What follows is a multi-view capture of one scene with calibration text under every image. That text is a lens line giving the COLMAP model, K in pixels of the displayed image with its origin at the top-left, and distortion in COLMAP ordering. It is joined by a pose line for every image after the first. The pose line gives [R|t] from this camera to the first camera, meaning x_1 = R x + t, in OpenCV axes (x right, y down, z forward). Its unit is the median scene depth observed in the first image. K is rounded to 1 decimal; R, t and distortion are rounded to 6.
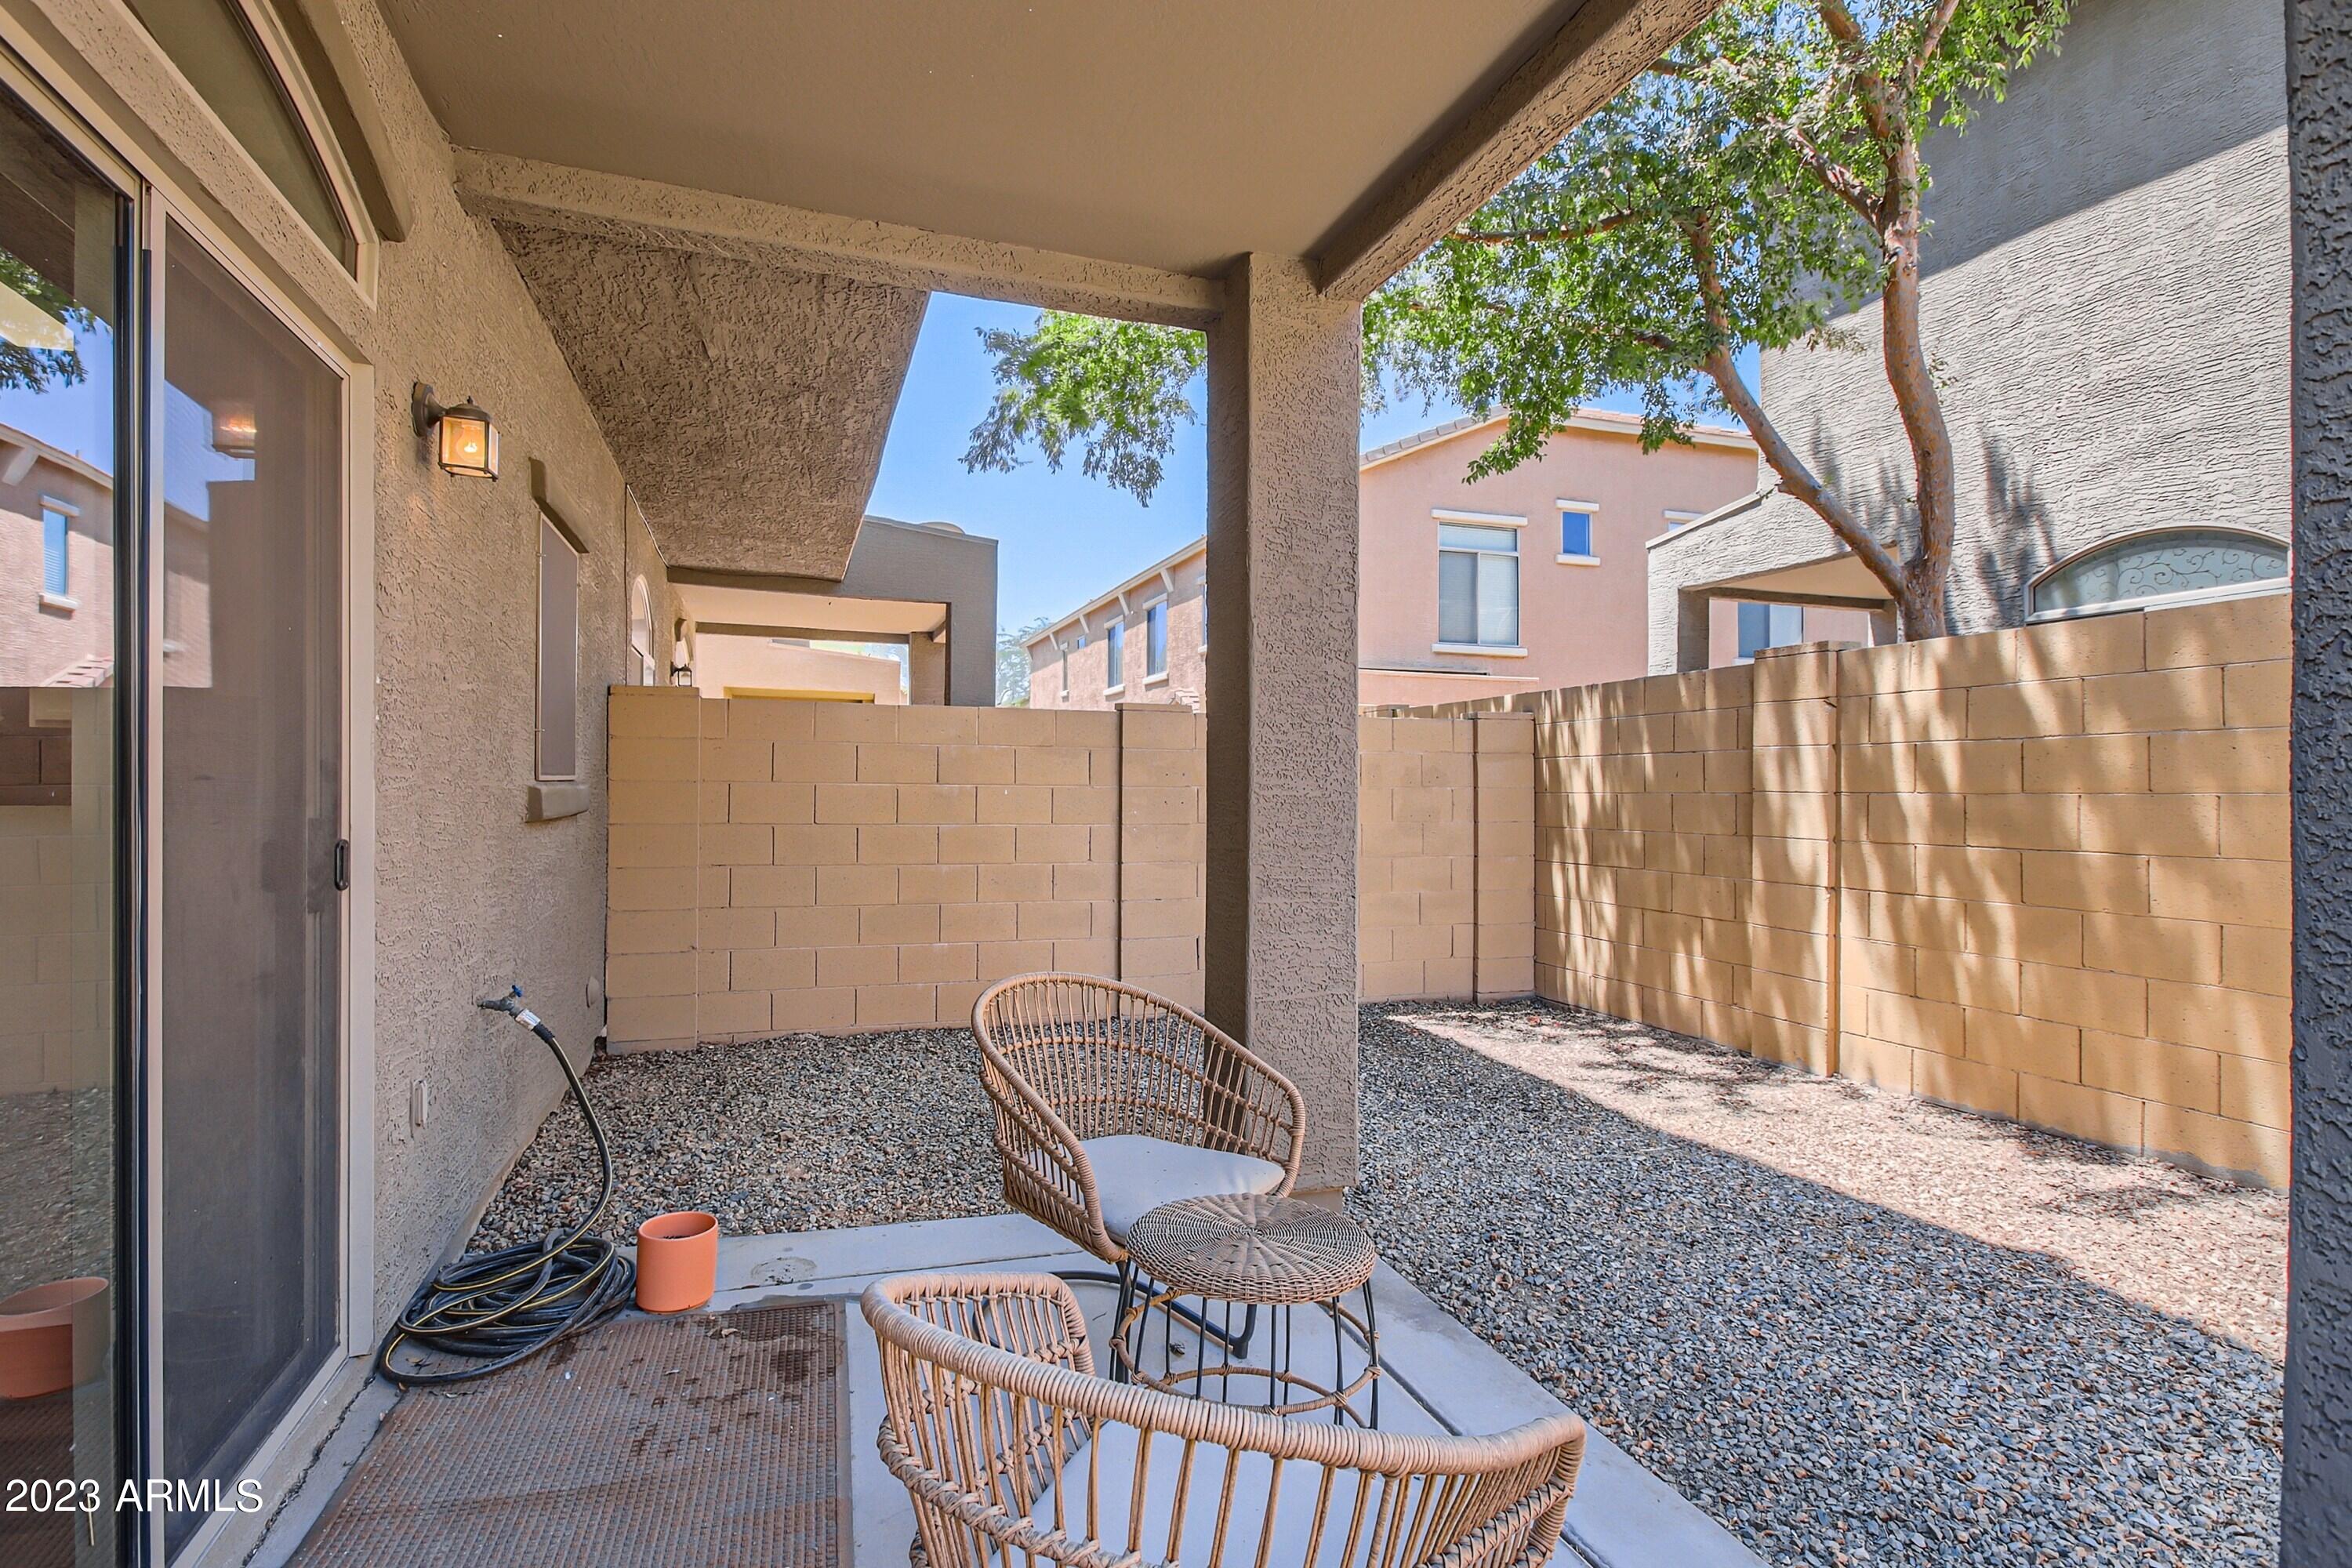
lens RADIAL K [[1091.2, 0, 1176.0], [0, 1091.2, 784.0], [0, 0, 1]] dist [0.001678, 0.000326]
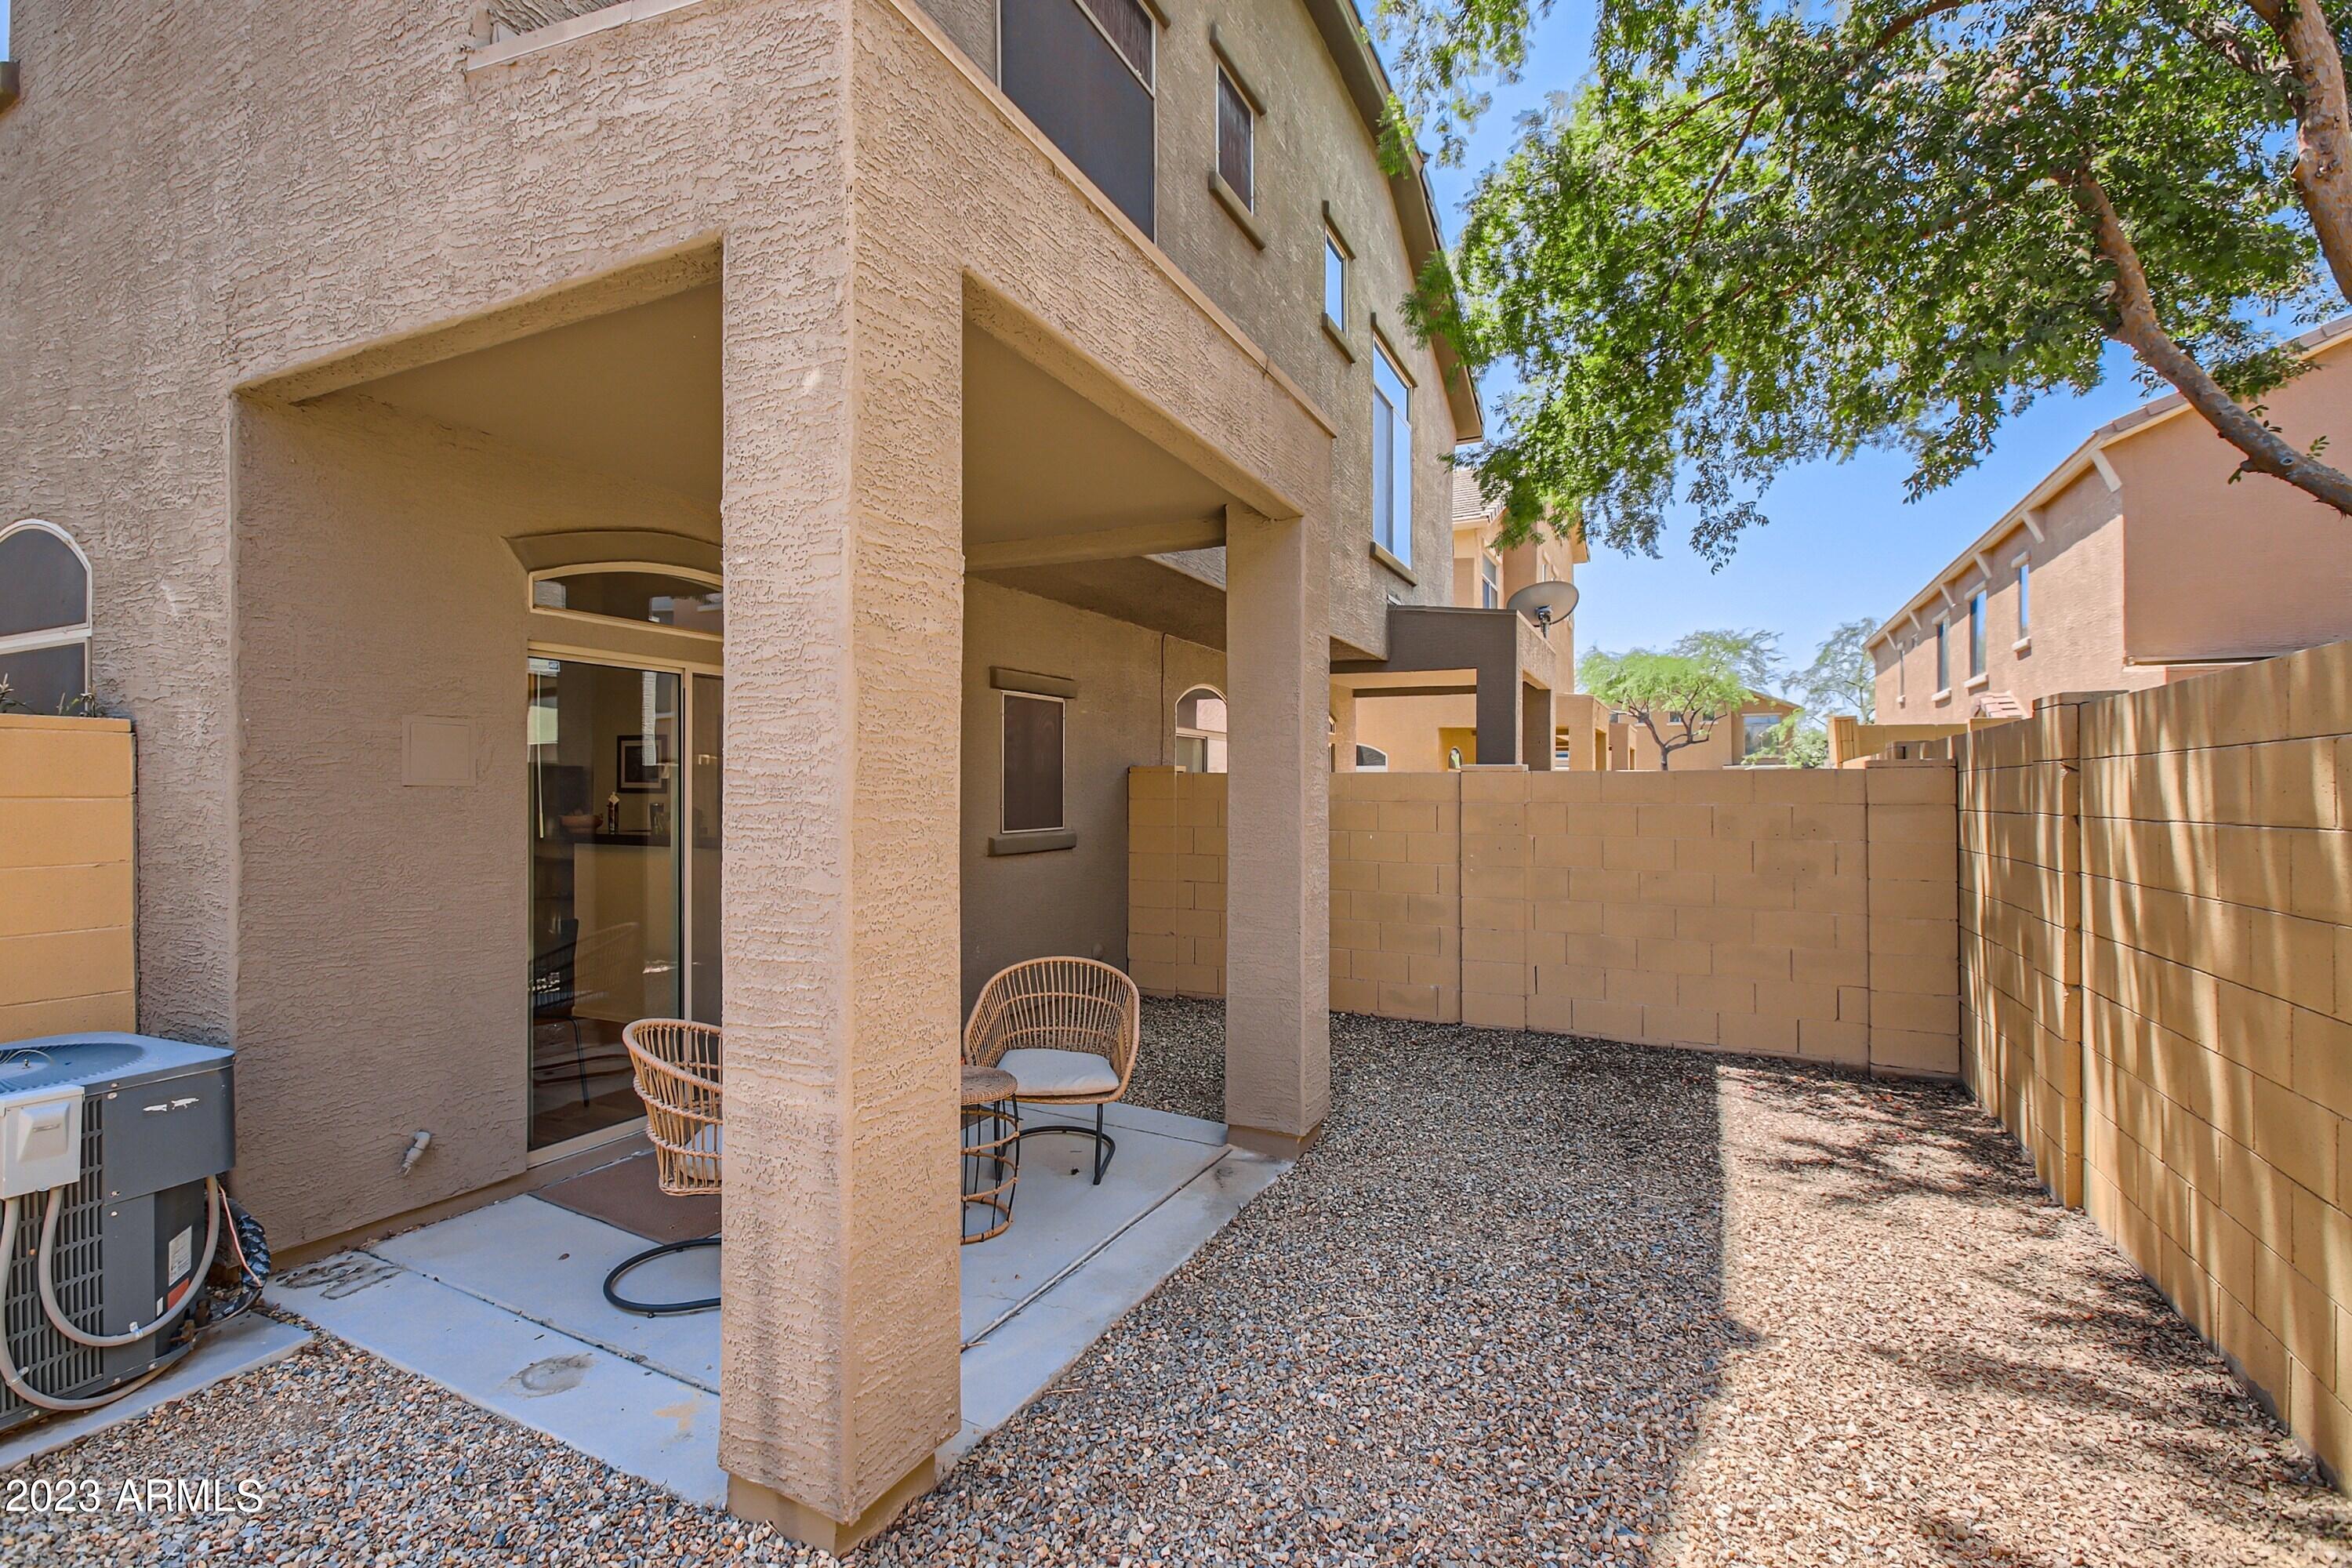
lens RADIAL K [[1042.1, 0, 1176.0], [0, 1042.1, 784.0], [0, 0, 1]] dist [0.001680, 0.000443]
pose [[0.661909, -0.006527, -0.749556, 0.556321], [0.003523, 0.999978, -0.005596, -0.043225], [0.749576, 0.001063, 0.661917, -0.022269]]
